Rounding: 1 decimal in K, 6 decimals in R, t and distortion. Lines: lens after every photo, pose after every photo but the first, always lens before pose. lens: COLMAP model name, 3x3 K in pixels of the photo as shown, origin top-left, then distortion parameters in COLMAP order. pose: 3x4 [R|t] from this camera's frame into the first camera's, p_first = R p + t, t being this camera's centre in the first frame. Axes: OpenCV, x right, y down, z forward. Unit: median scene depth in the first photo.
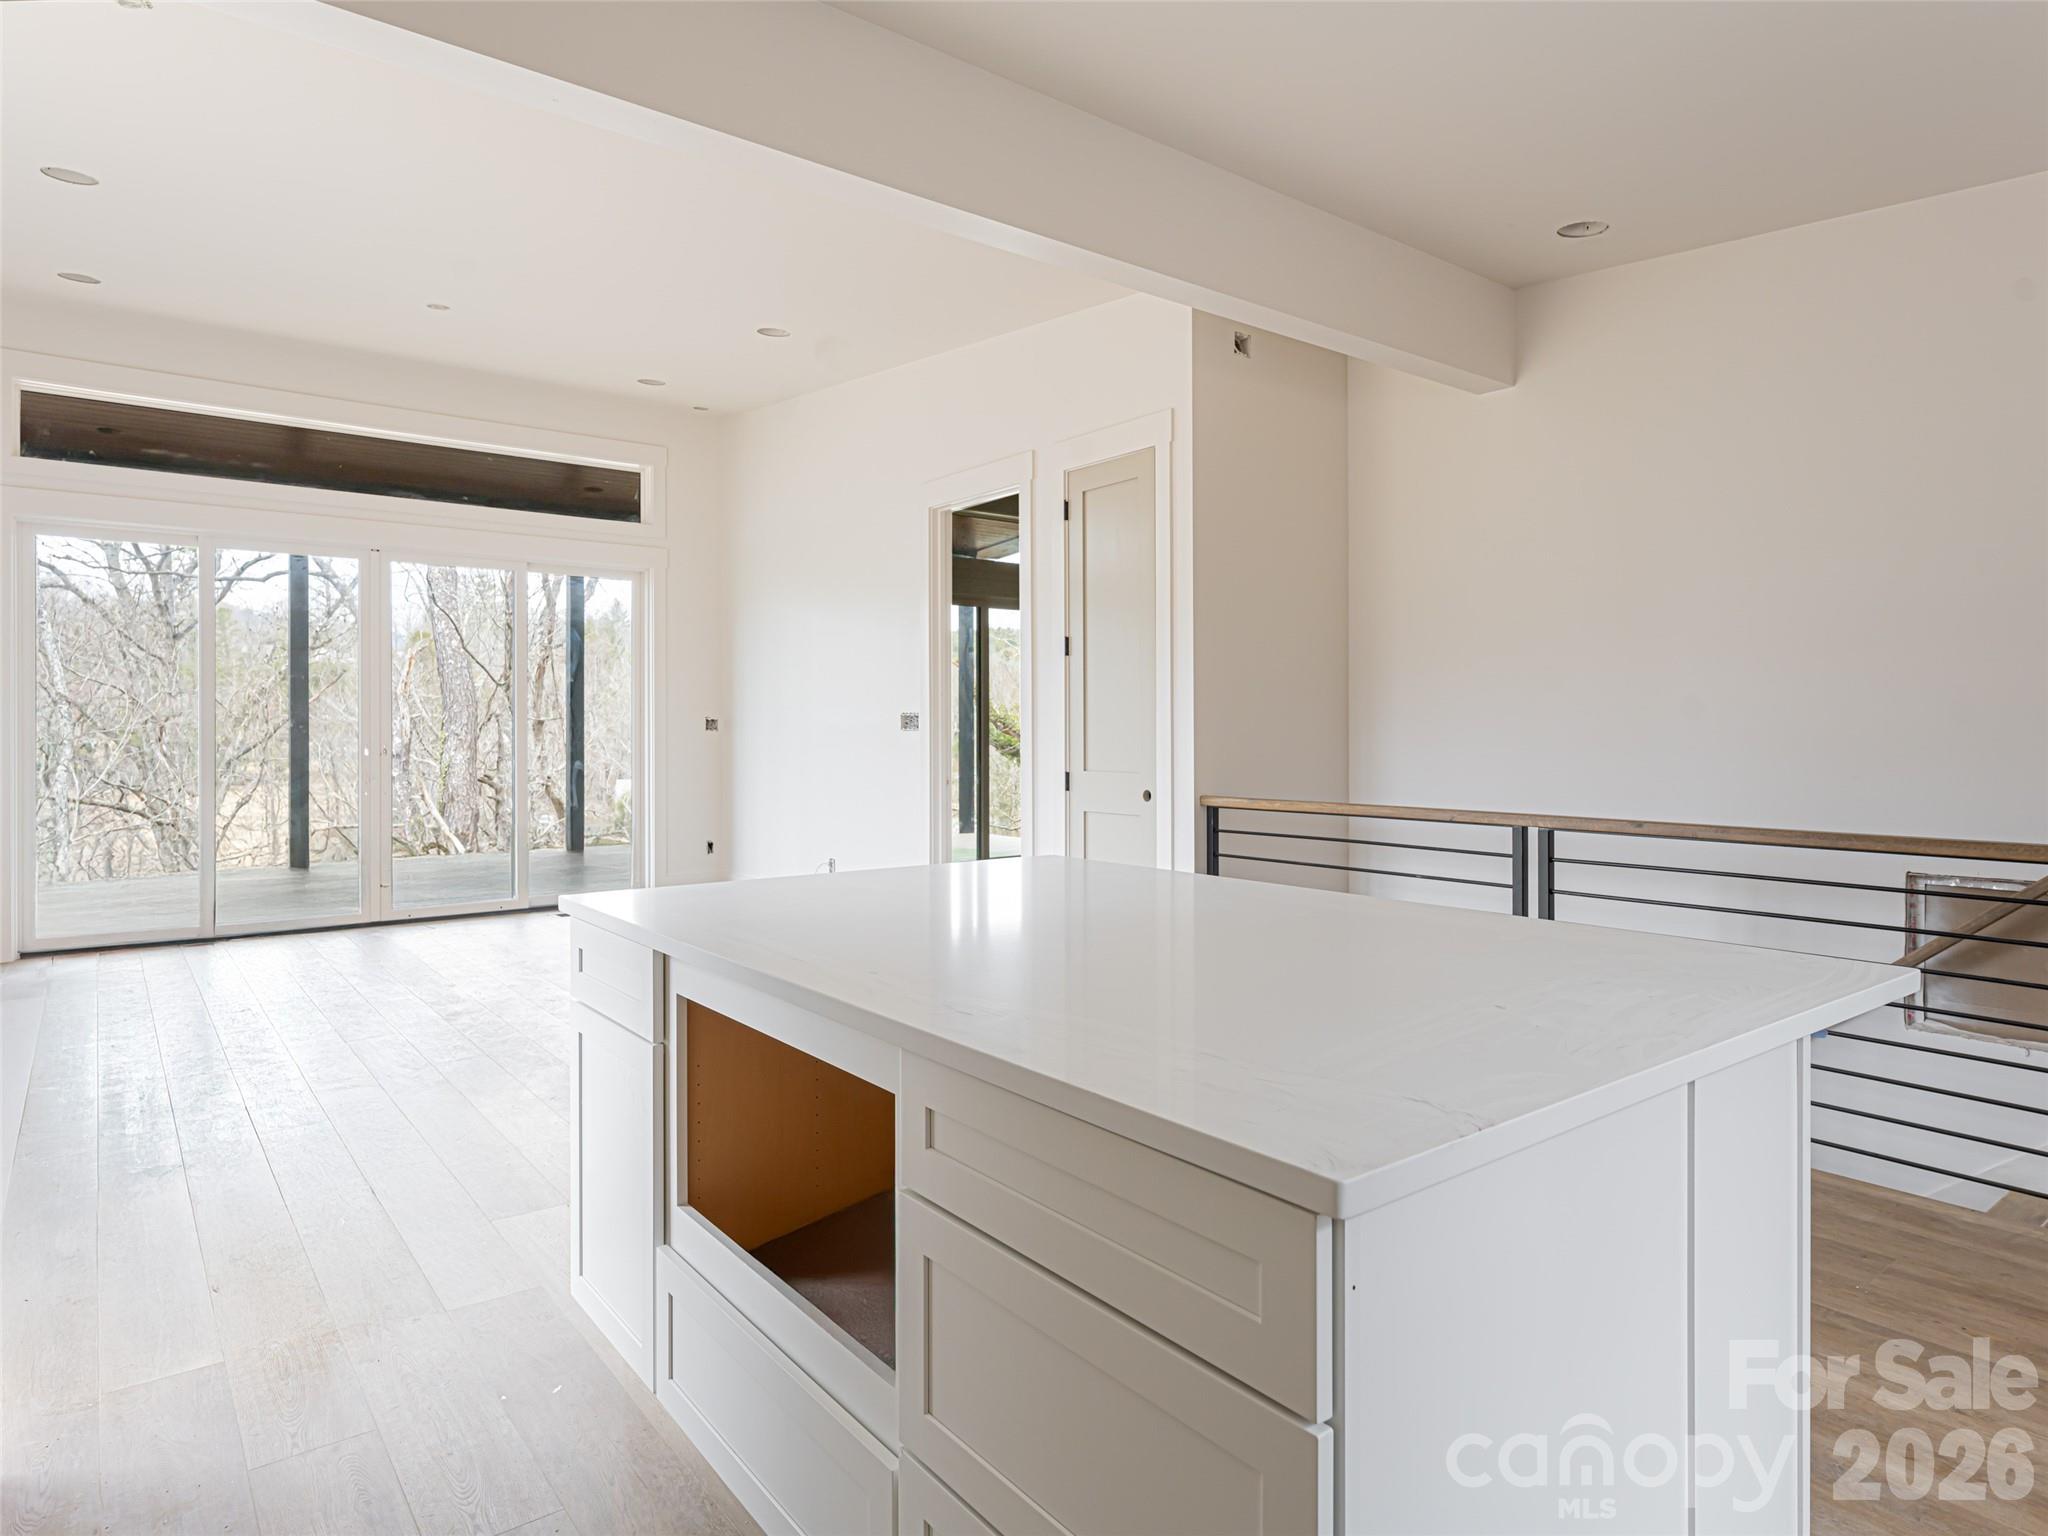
lens RADIAL K [[1158.4, 0, 1015.3], [0, 1158.4, 742.0], [0, 0, 1]] dist [0.013132, -0.000844]
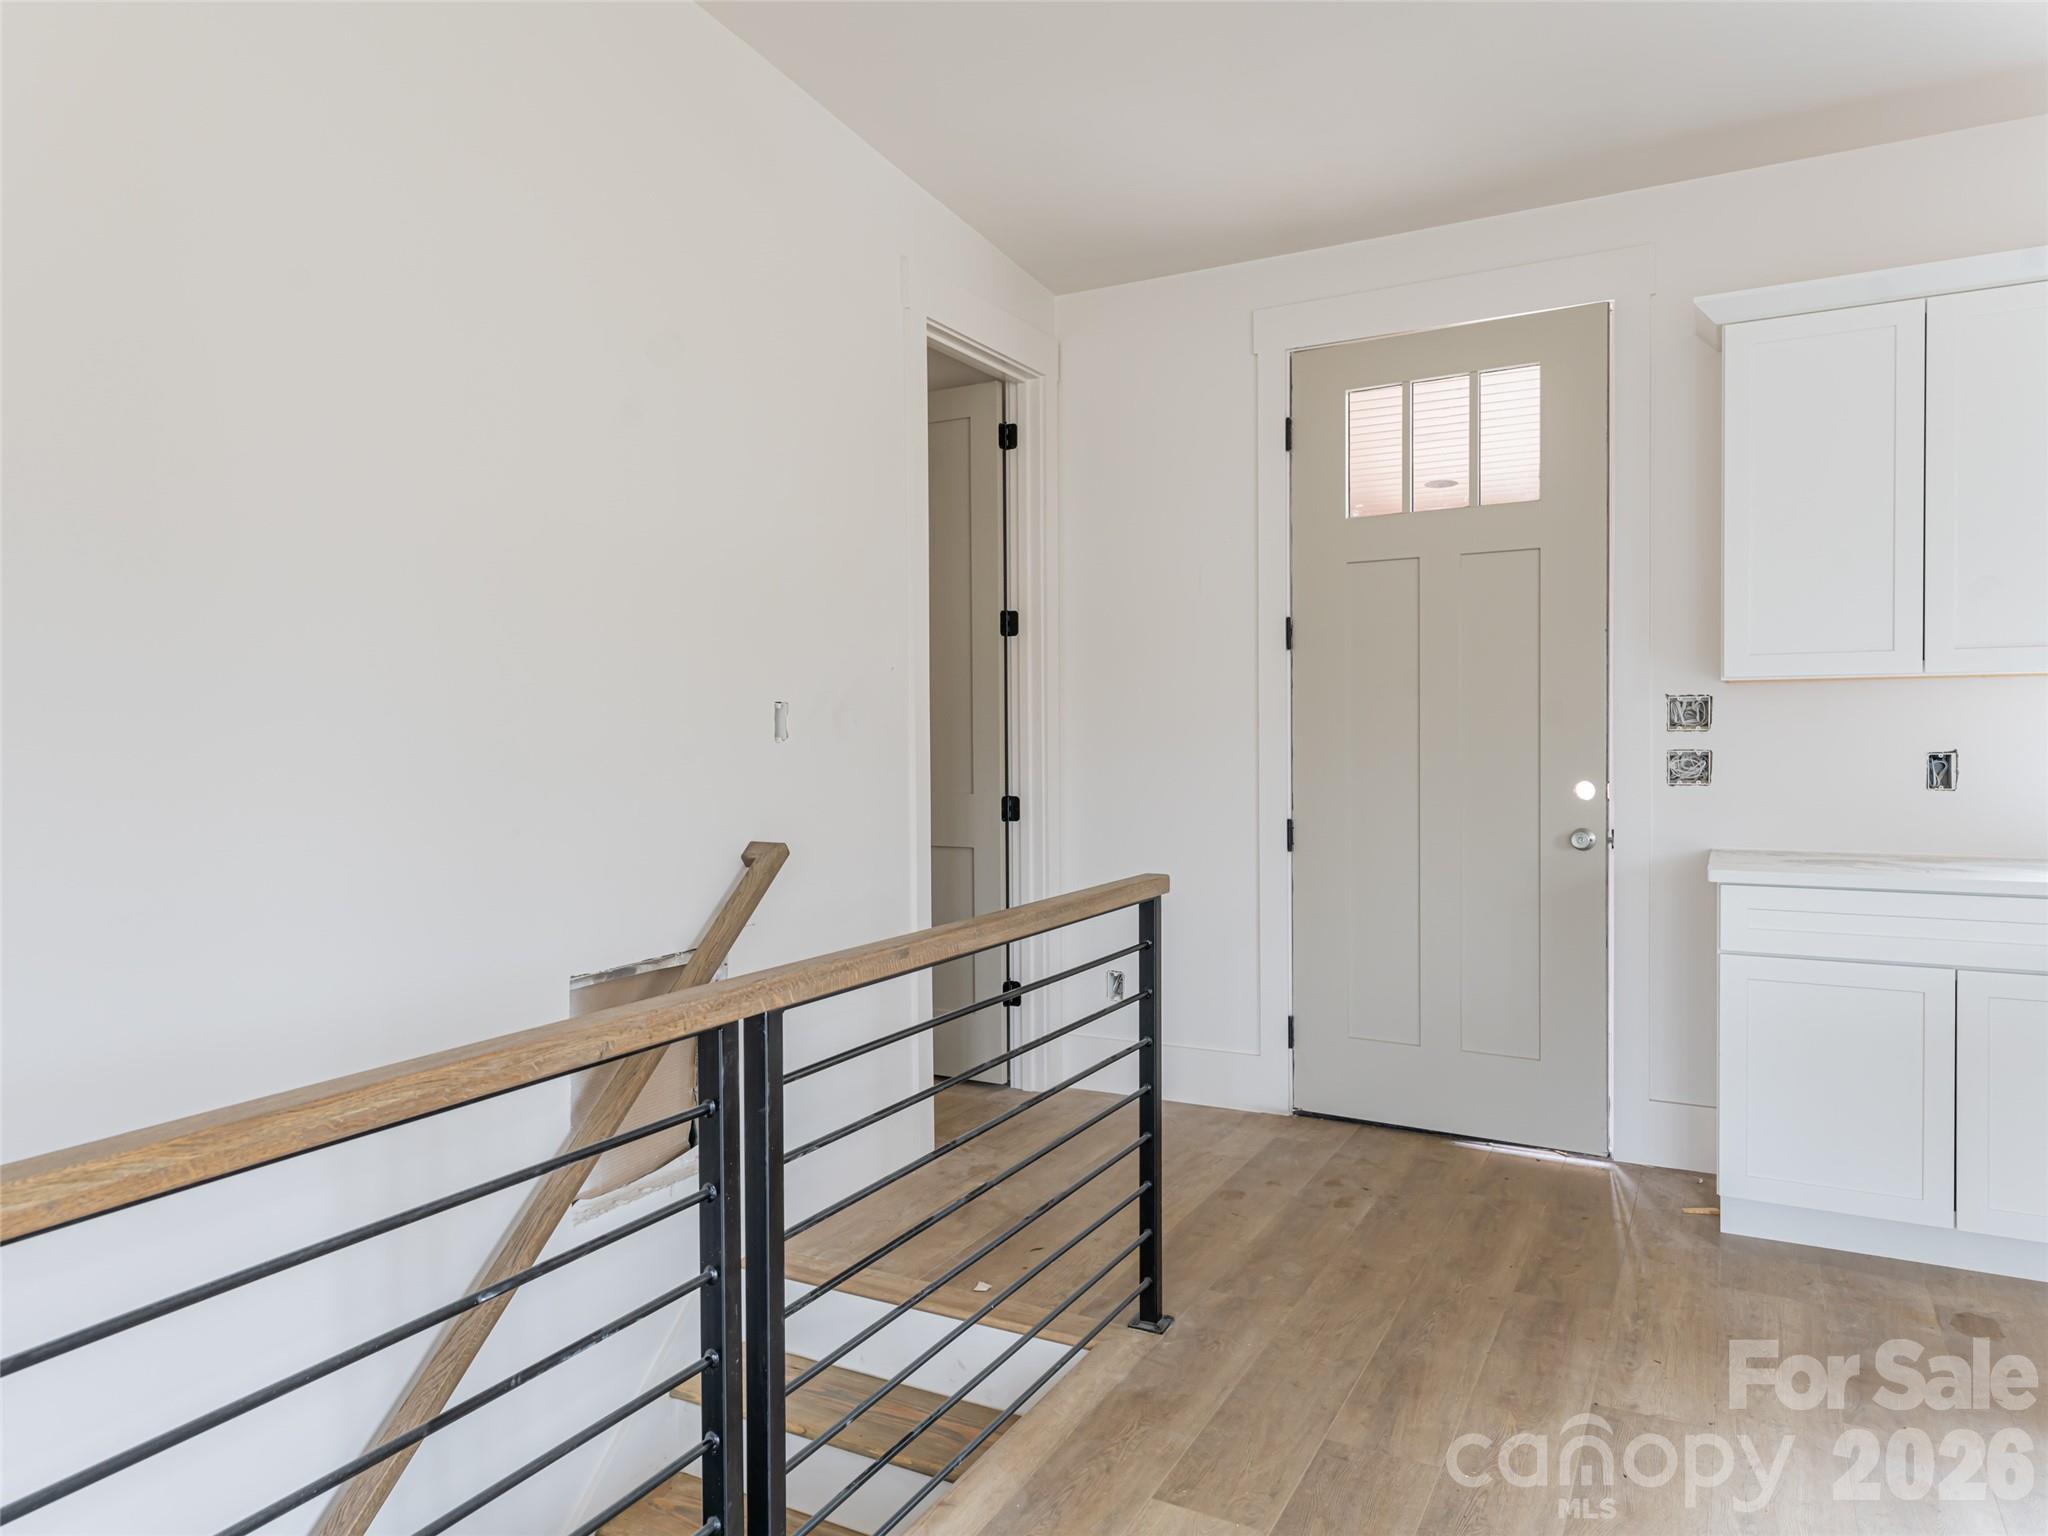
lens RADIAL K [[1405.4, 0, 884.0], [0, 1405.4, 756.2], [0, 0, 1]] dist [0.006071, -0.001969]
pose [[-0.341876, -0.015810, 0.939612, 0.000135], [0.017705, 0.999573, 0.023261, -0.014519], [-0.939578, 0.024588, -0.341450, 0.826969]]
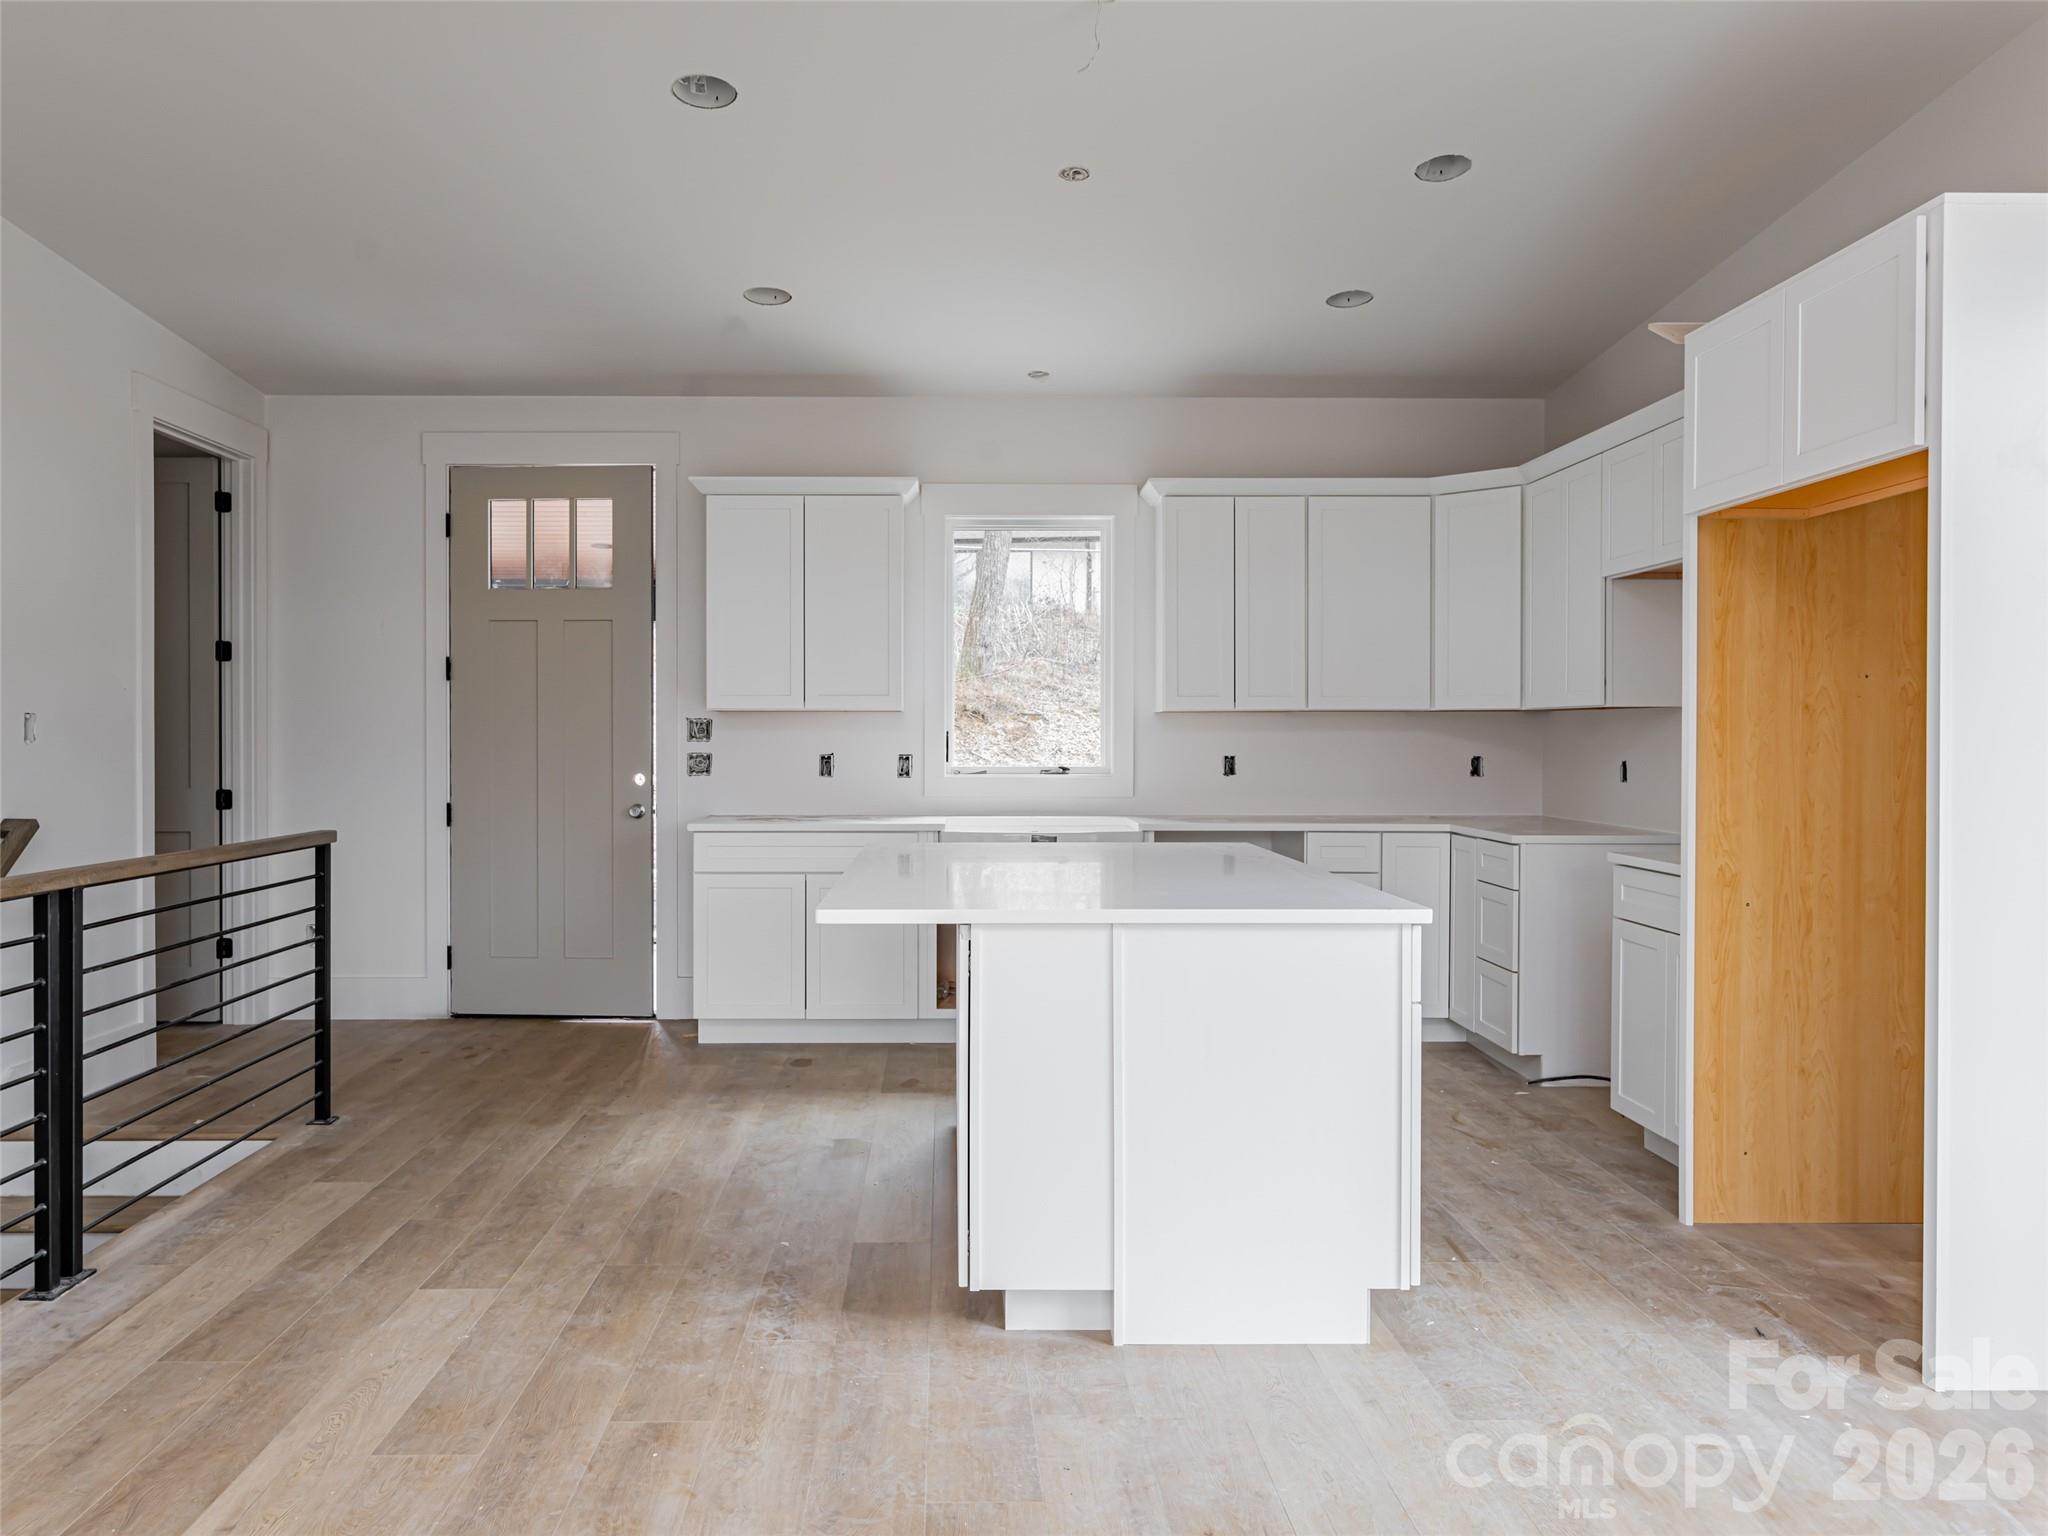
lens RADIAL K [[1463.9, 0, 954.4], [0, 1463.9, 746.7], [0, 0, 1]] dist [-0.000920, 0.001632]
pose [[-0.783643, -0.006366, 0.621179, -0.383827], [0.004142, 0.999872, 0.015471, -0.016413], [-0.621198, 0.014697, -0.783516, 1.005670]]
